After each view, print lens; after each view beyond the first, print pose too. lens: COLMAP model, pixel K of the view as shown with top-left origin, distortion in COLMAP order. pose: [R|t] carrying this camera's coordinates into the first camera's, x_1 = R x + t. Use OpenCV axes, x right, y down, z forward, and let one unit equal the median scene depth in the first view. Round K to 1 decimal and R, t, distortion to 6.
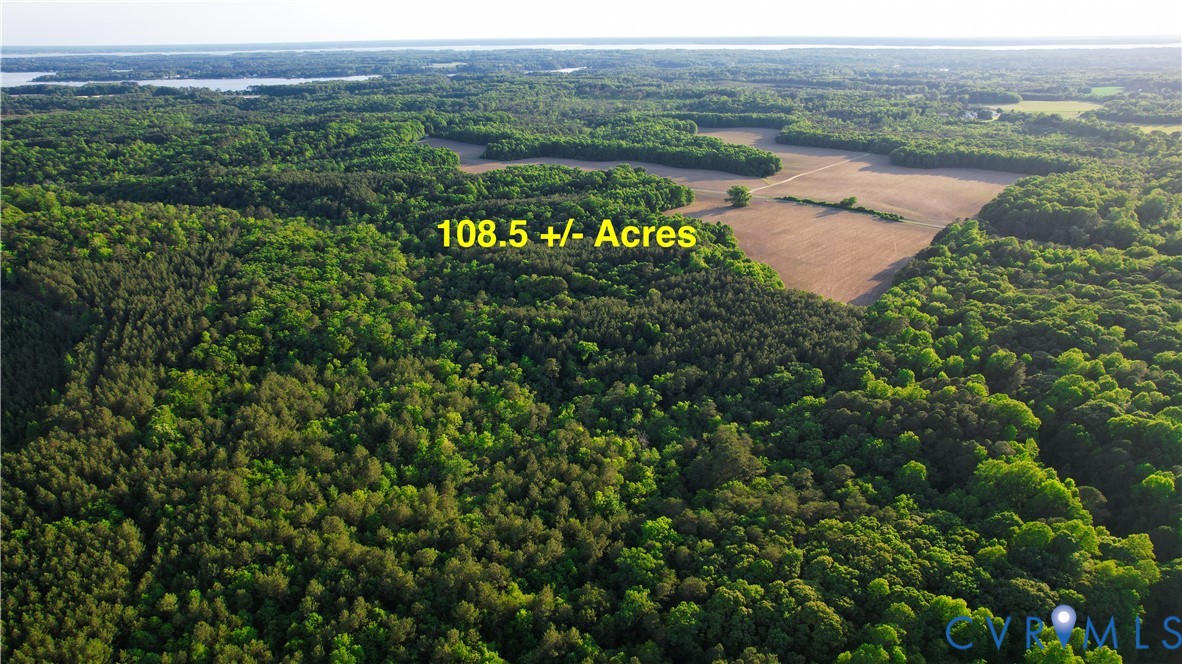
lens RADIAL K [[751.0, 0, 591.0], [0, 751.0, 332.0], [0, 0, 1]] dist [-0.081617, 0.072623]
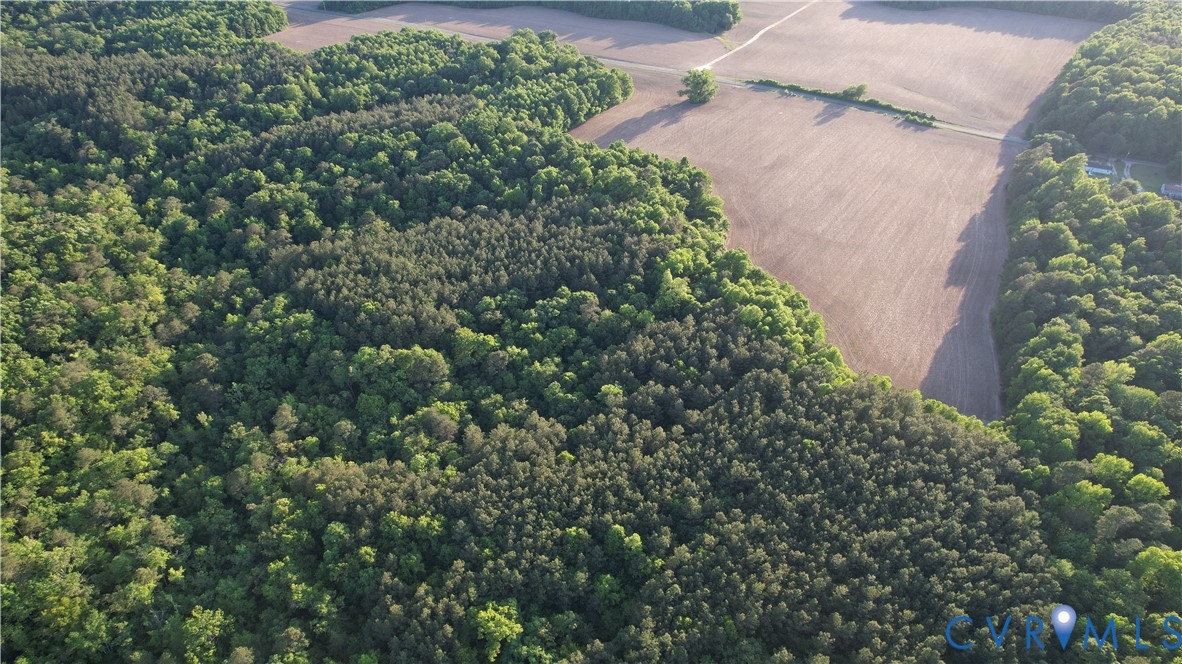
lens RADIAL K [[751.0, 0, 591.0], [0, 751.0, 332.0], [0, 0, 1]] dist [-0.081617, 0.072623]
pose [[0.990647, -0.081215, 0.109652, 0.009289], [0.050898, 0.965524, 0.255290, -0.148918], [-0.126605, -0.247322, 0.960626, 0.318033]]
